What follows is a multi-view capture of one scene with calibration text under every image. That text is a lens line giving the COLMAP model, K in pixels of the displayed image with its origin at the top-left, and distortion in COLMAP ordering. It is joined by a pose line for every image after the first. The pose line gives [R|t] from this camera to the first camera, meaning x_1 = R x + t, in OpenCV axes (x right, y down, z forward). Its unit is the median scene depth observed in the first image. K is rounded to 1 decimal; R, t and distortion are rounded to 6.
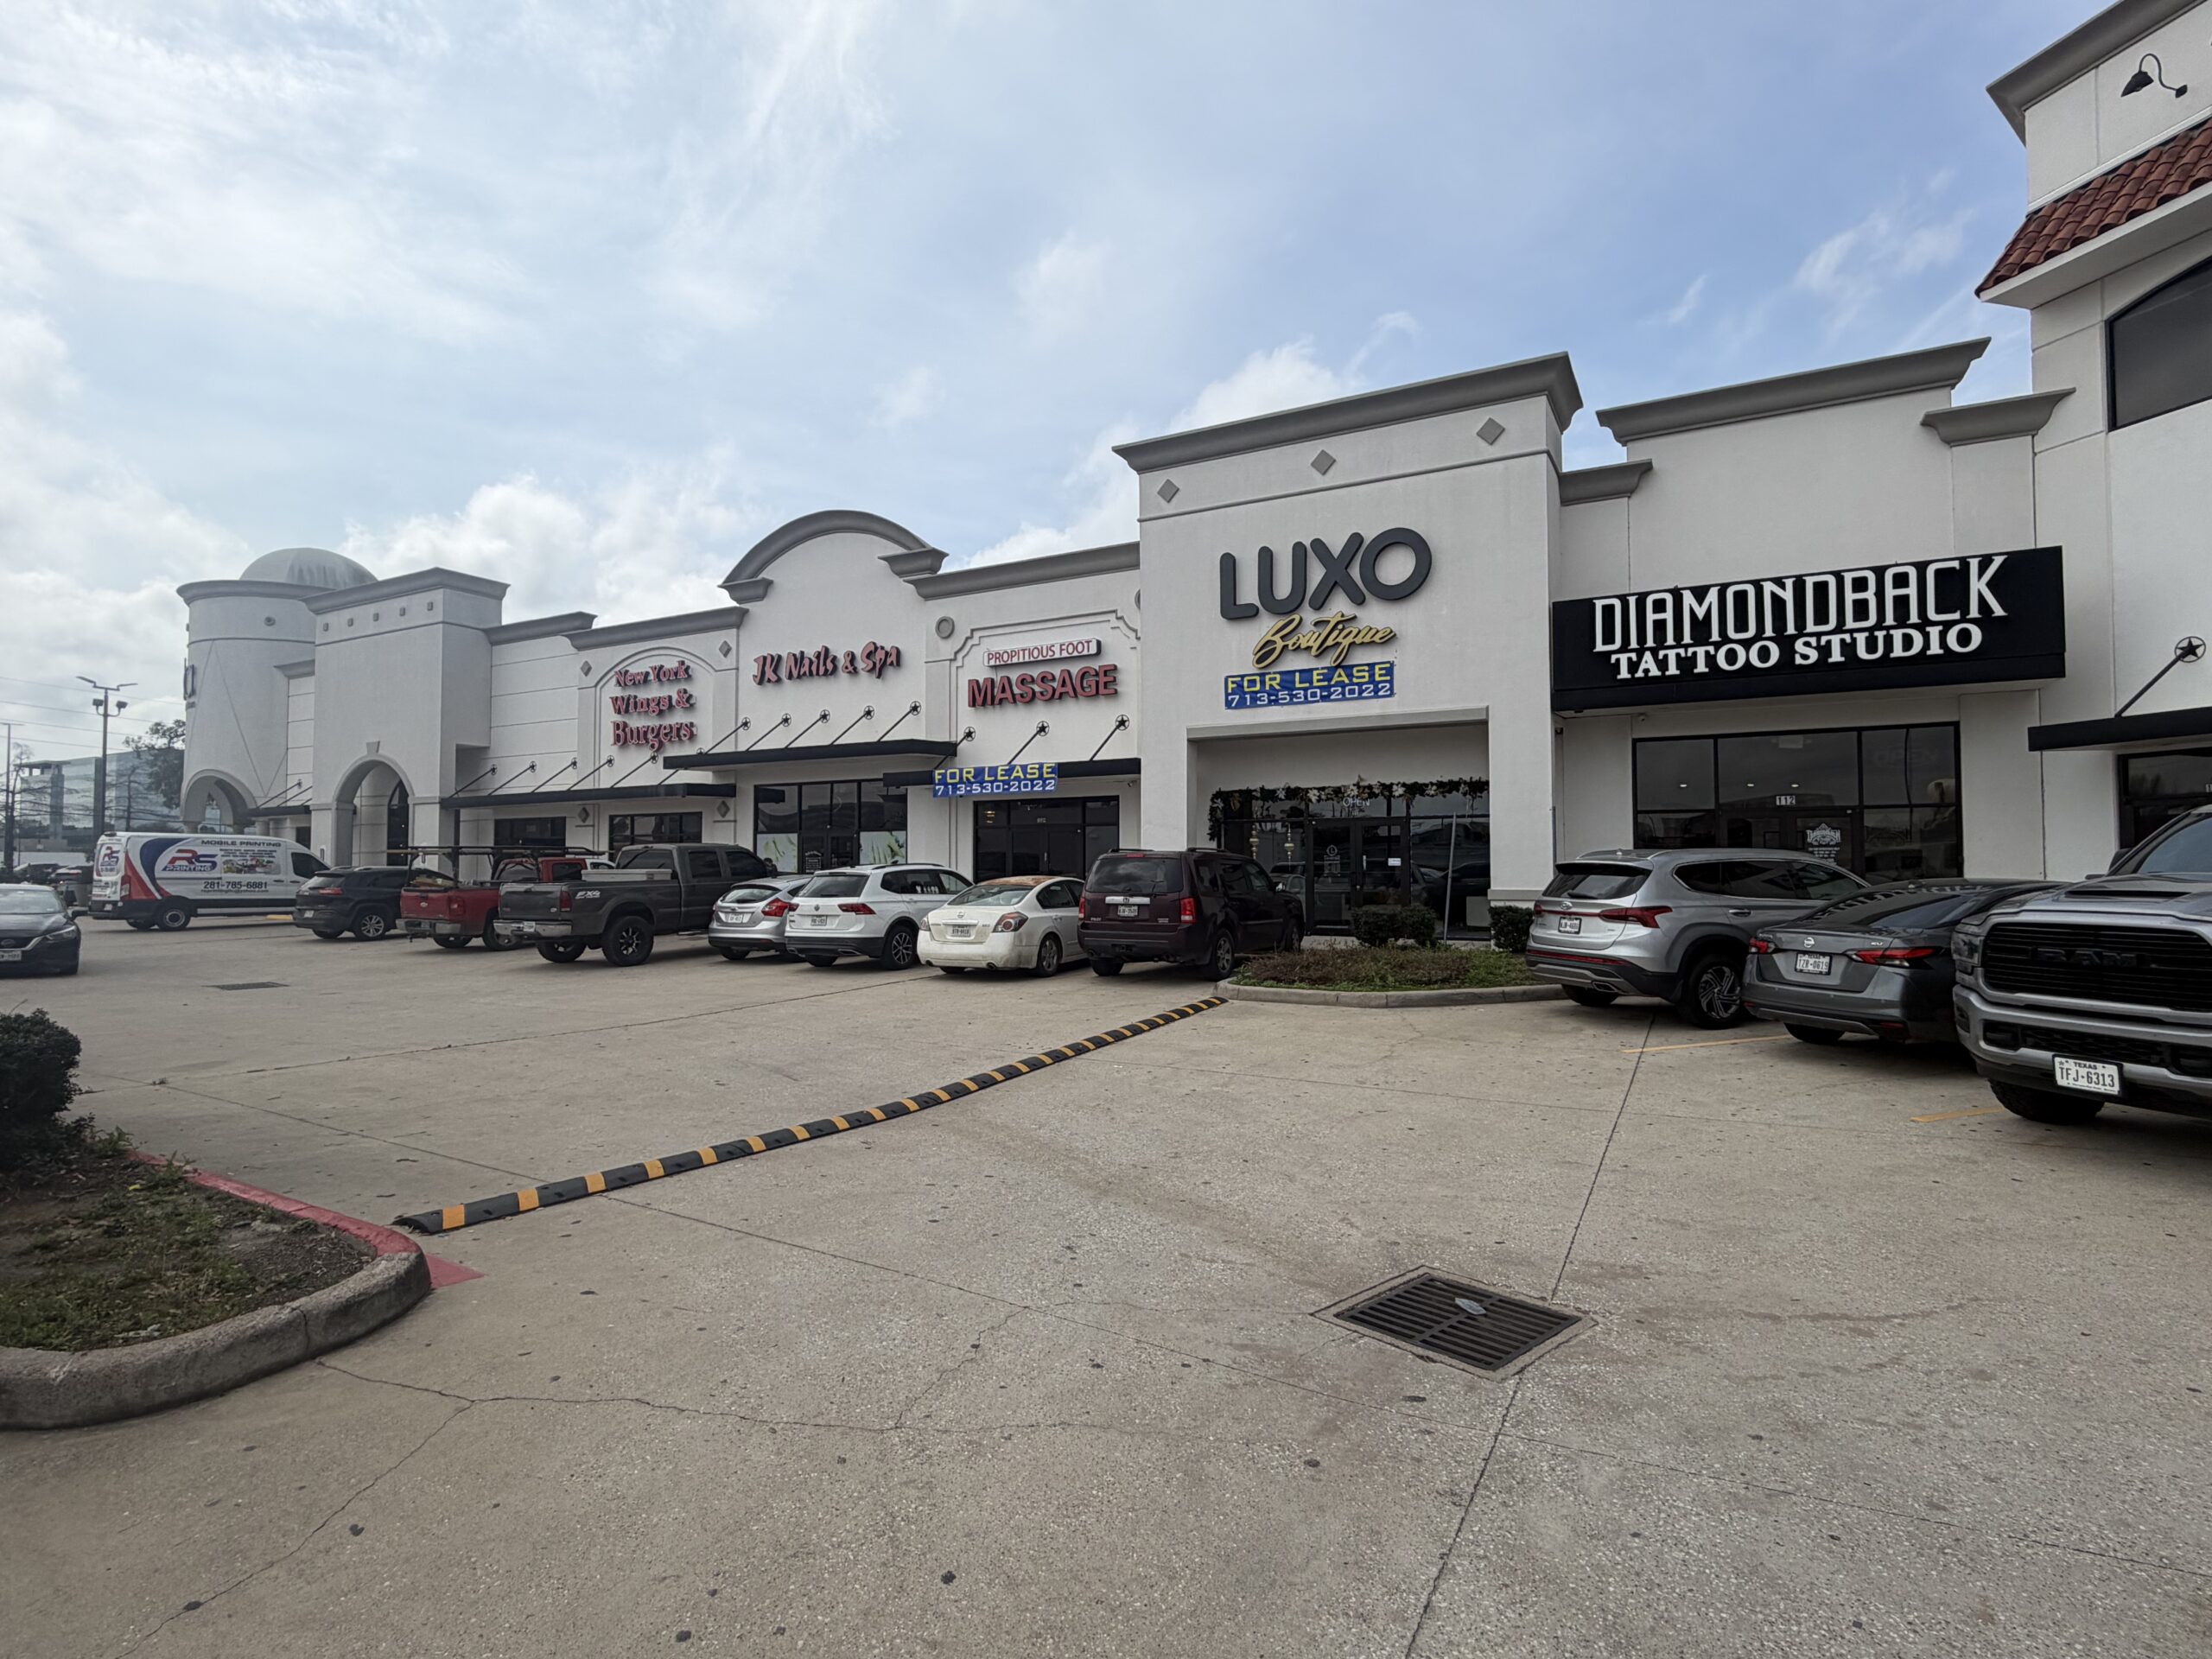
lens RADIAL K [[1114.3, 0, 1106.0], [0, 1114.3, 829.5], [0, 0, 1]] dist [0.000509, 0.000350]
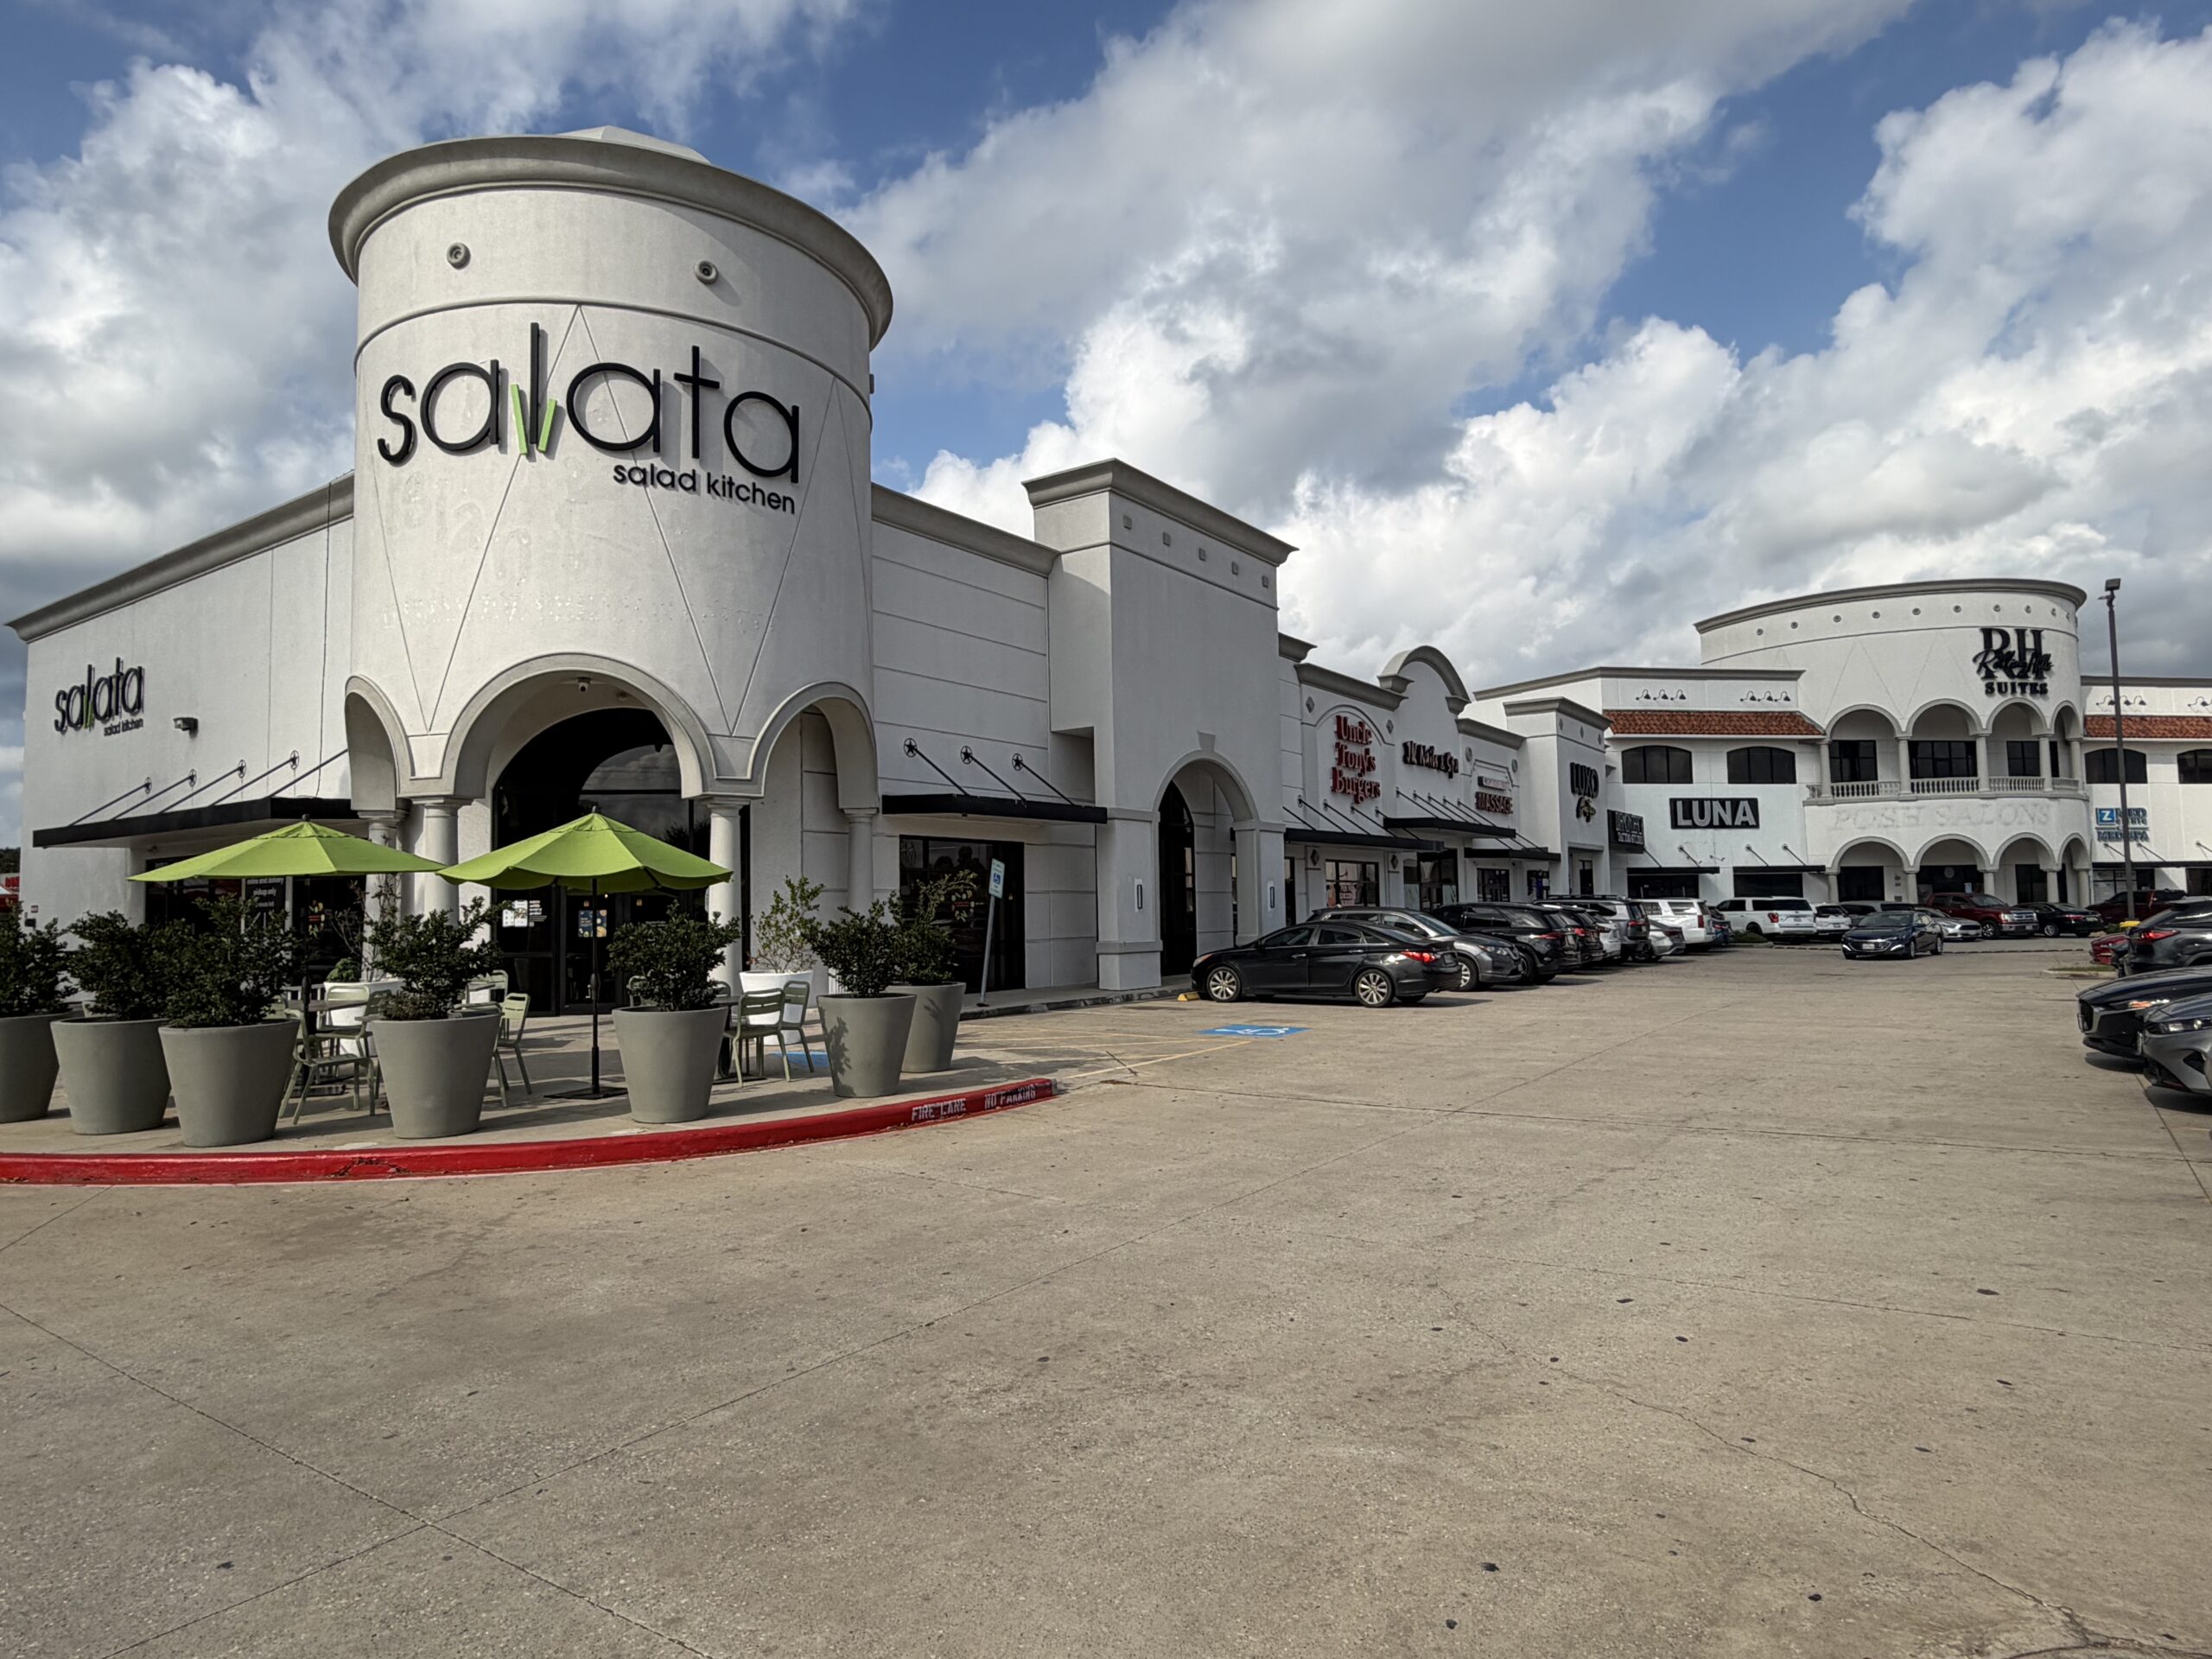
lens RADIAL K [[1286.8, 0, 1095.8], [0, 1286.8, 834.9], [0, 0, 1]] dist [0.000449, -0.000220]
pose [[0.105250, 0.061494, 0.992543, -2.877874], [-0.017840, 0.998042, -0.059943, 0.068438], [-0.994286, -0.011398, 0.106141, 1.940153]]
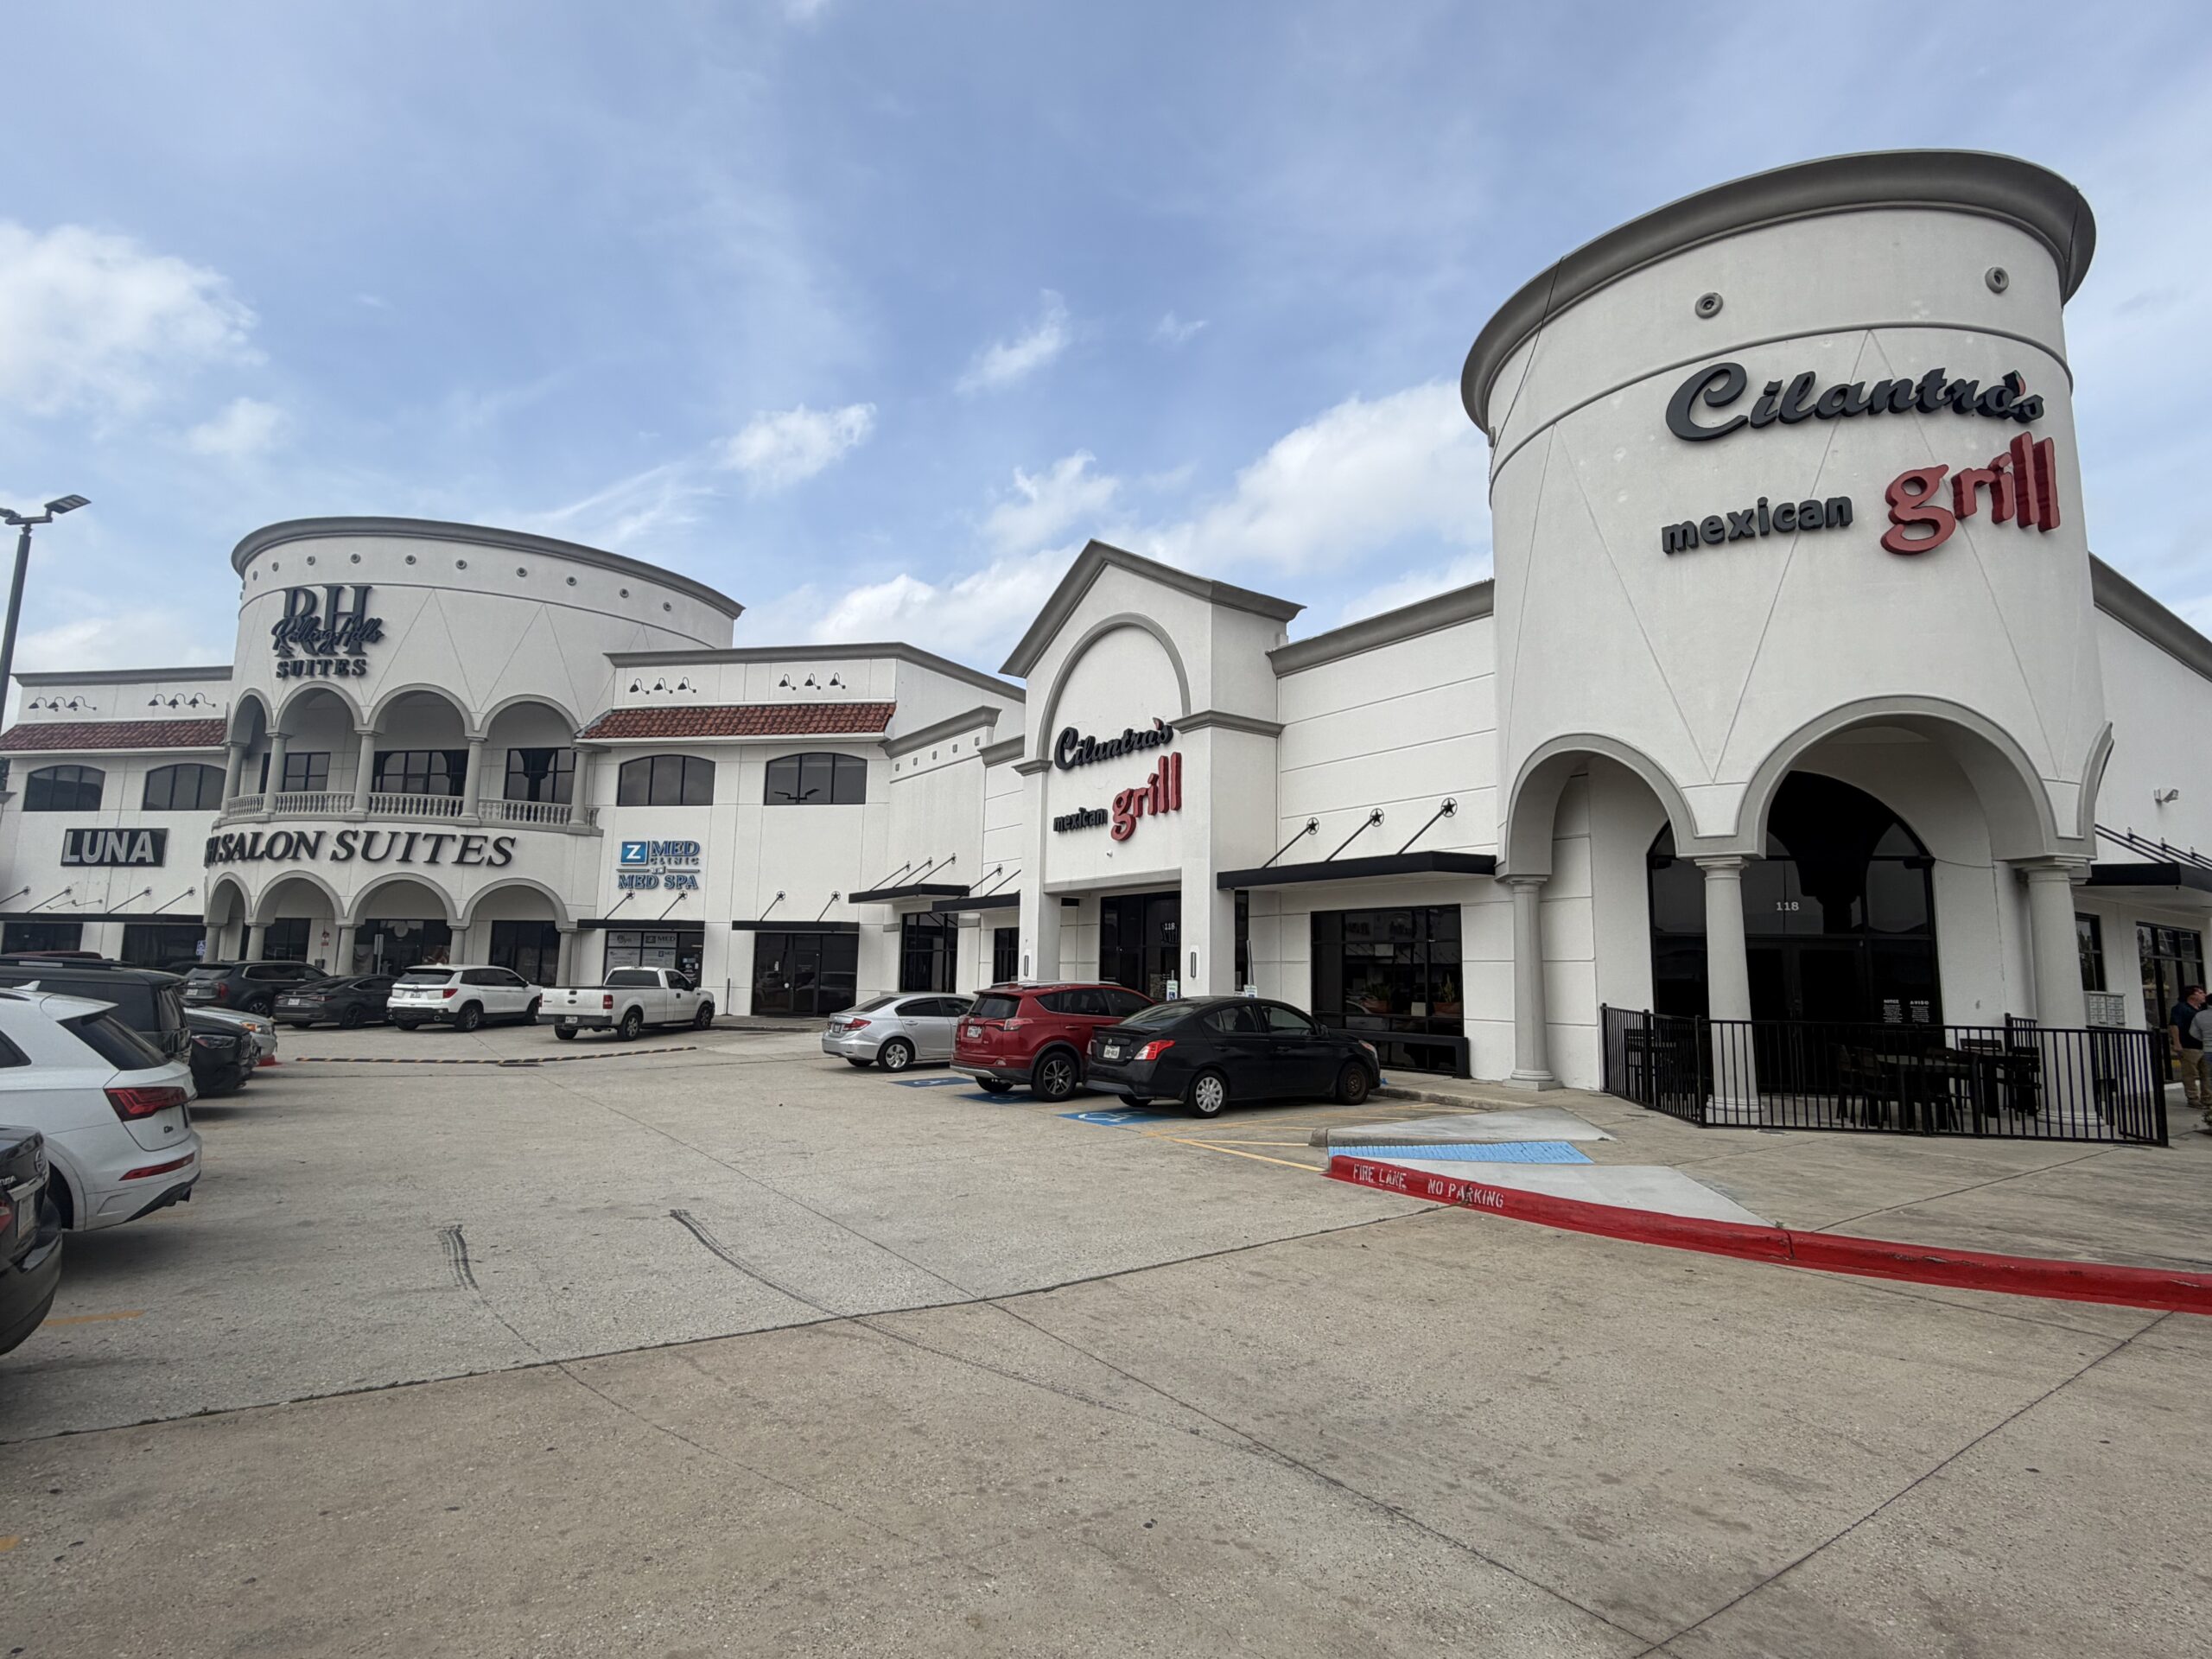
lens RADIAL K [[1113.6, 0, 1101.2], [0, 1113.6, 833.2], [0, 0, 1]] dist [-0.000742, -0.000582]
pose [[0.435131, 0.126850, 0.891387, -0.400005], [-0.051544, 0.991912, -0.115995, -0.094438], [-0.898891, 0.004527, 0.438150, -2.451069]]
